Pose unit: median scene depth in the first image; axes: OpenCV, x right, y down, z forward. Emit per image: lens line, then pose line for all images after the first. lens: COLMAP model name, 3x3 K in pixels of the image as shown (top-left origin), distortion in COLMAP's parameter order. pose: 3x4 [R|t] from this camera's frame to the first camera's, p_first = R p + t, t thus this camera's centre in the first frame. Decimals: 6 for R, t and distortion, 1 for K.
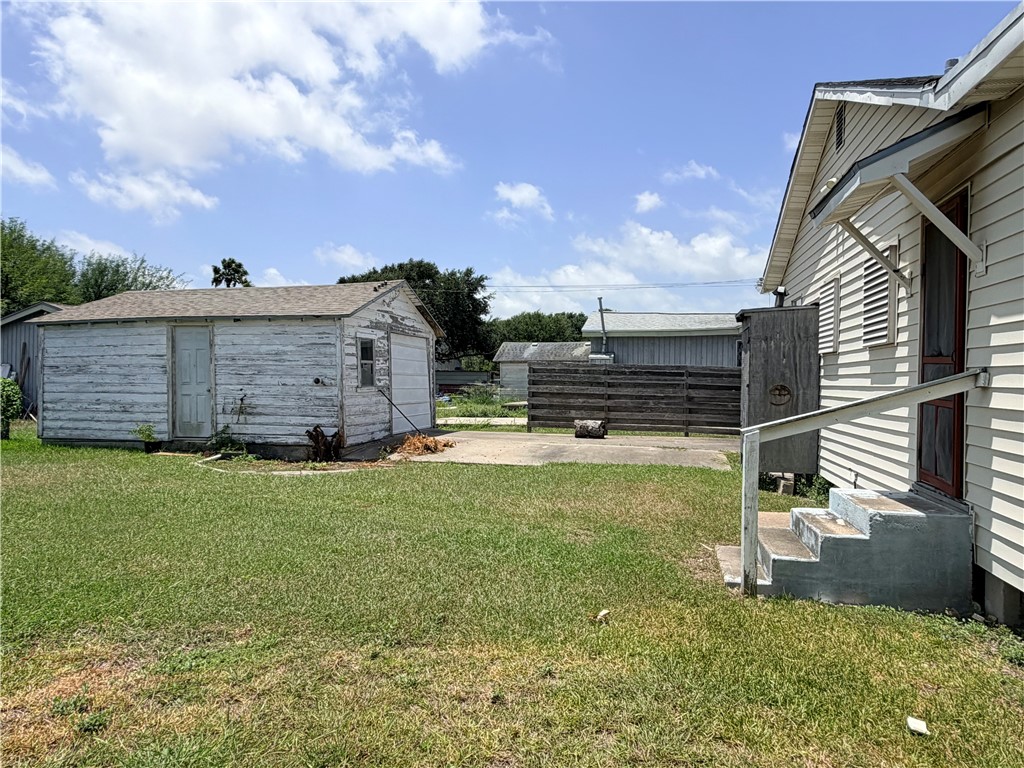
lens RADIAL K [[675.8, 0, 514.9], [0, 675.8, 386.4], [0, 0, 1]] dist [0.000129, 0.000092]
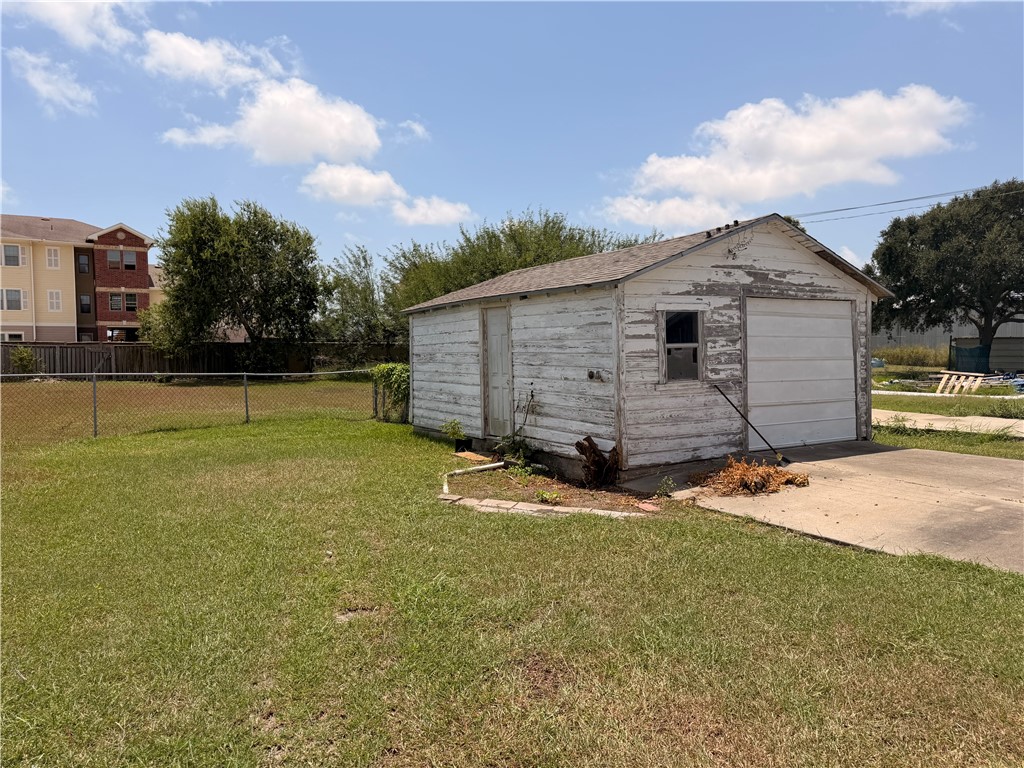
lens RADIAL K [[720.8, 0, 511.0], [0, 720.8, 393.6], [0, 0, 1]] dist [0.123273, -0.204912]
pose [[0.687462, 0.032140, -0.725509, 0.199015], [0.005362, 0.998768, 0.049326, -0.025151], [0.726201, -0.037799, 0.686442, 0.377246]]
